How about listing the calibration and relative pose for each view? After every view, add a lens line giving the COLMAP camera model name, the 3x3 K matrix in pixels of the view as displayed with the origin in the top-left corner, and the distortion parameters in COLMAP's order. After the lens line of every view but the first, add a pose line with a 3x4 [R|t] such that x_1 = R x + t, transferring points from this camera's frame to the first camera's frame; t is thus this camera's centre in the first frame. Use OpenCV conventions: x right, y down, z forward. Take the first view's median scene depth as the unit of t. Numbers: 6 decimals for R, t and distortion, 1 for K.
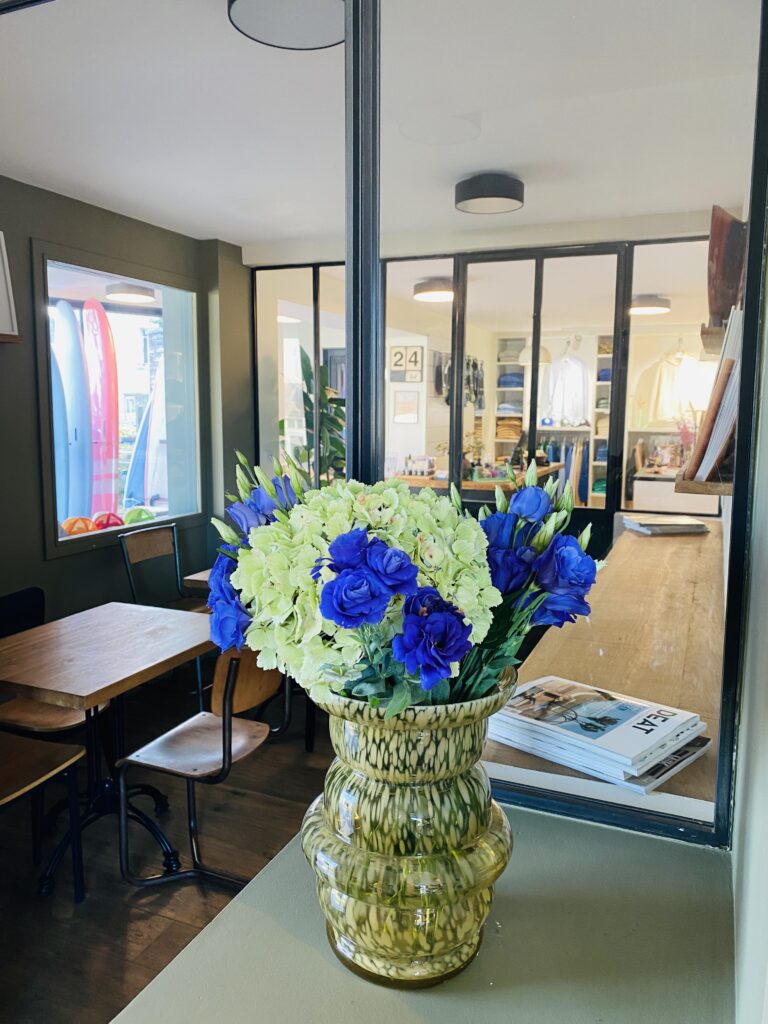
lens RADIAL K [[746.2, 0, 384.0], [0, 746.2, 512.0], [0, 0, 1]] dist [0.002070, -0.002852]
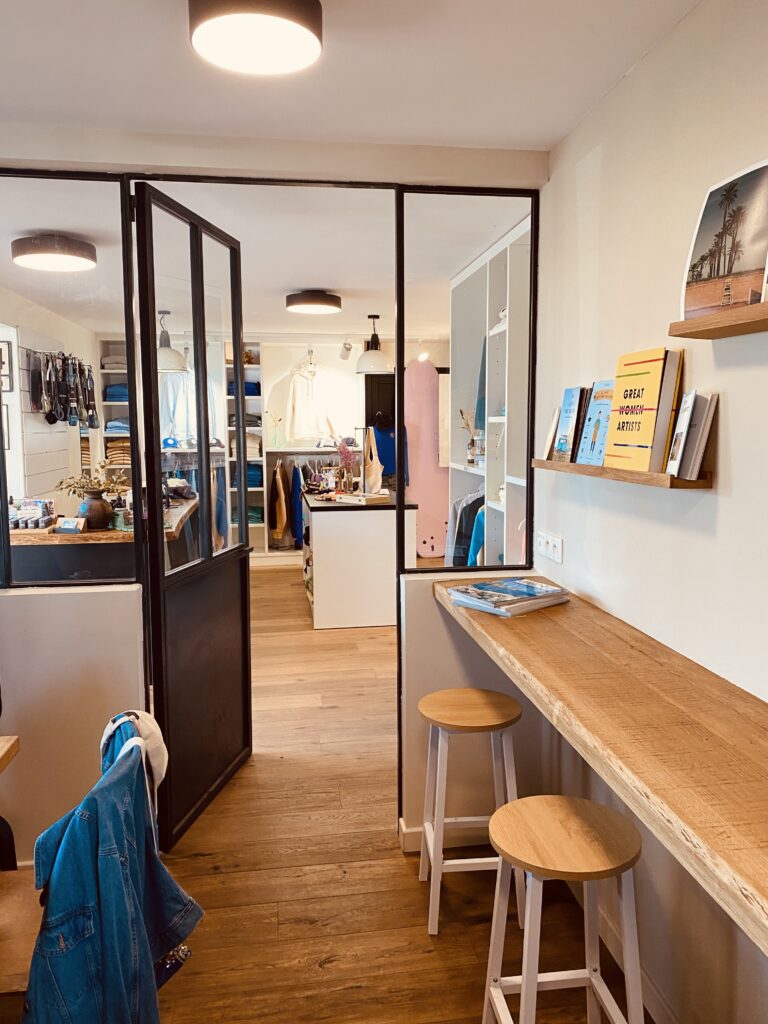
lens RADIAL K [[746.2, 0, 384.0], [0, 746.2, 512.0], [0, 0, 1]] dist [0.002070, -0.002852]
pose [[0.845068, -0.070514, 0.529989, -0.028233], [0.082758, 0.996569, 0.000635, -0.025839], [-0.528216, 0.043324, 0.848004, 0.179640]]
